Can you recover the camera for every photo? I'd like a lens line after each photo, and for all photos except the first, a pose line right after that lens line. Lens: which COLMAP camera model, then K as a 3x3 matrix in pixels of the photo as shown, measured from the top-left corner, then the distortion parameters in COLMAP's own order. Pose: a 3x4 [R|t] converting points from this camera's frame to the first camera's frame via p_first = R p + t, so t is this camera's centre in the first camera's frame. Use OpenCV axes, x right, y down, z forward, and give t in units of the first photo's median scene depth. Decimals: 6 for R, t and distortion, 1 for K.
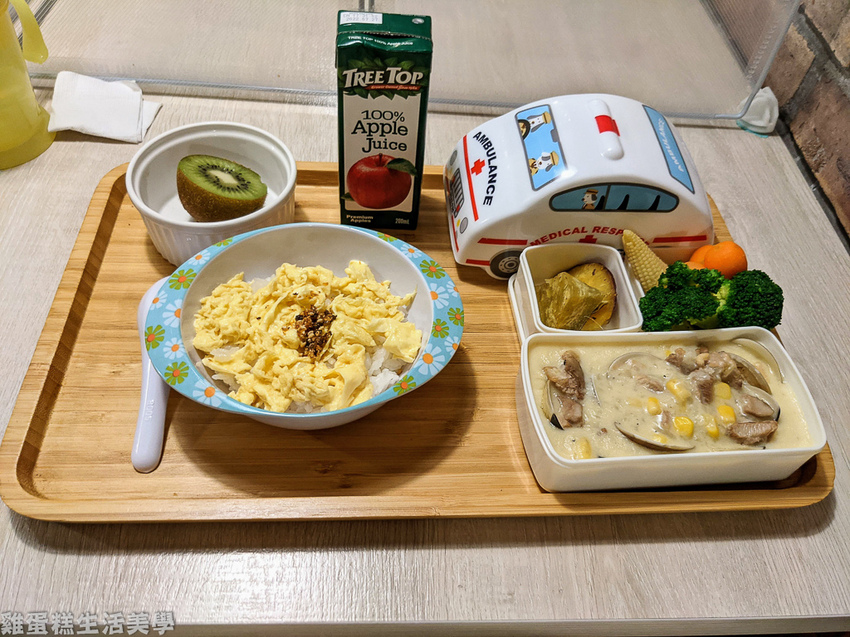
lens RADIAL K [[670.5, 0, 425.0], [0, 670.5, 318.5], [0, 0, 1]] dist [-0.051405, 0.004222]
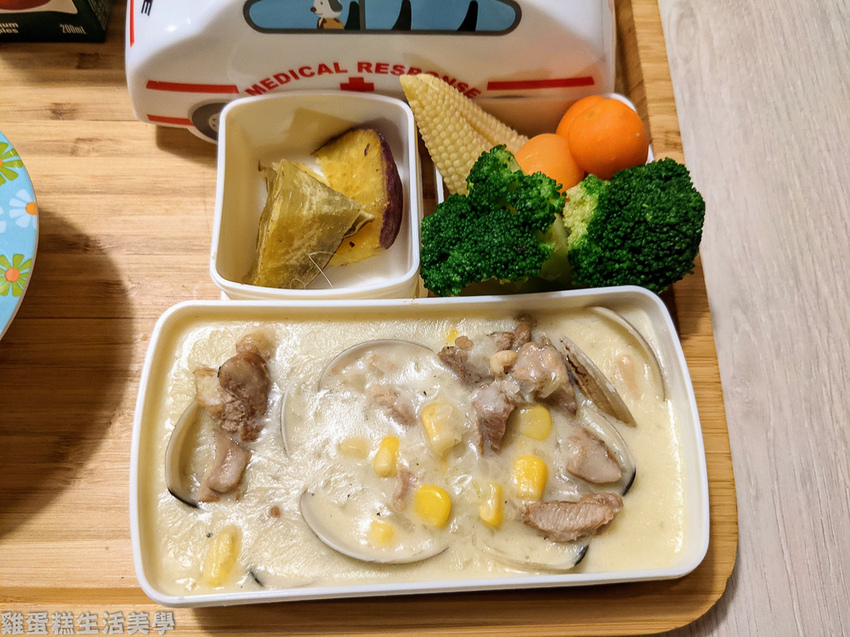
lens RADIAL K [[705.1, 0, 425.0], [0, 705.1, 318.5], [0, 0, 1]] dist [0.053492, -0.146288]
pose [[0.999597, 0.023010, -0.016601, 0.348630], [-0.016410, 0.946154, 0.323301, -0.140126], [0.023146, -0.322899, 0.946151, 0.468625]]
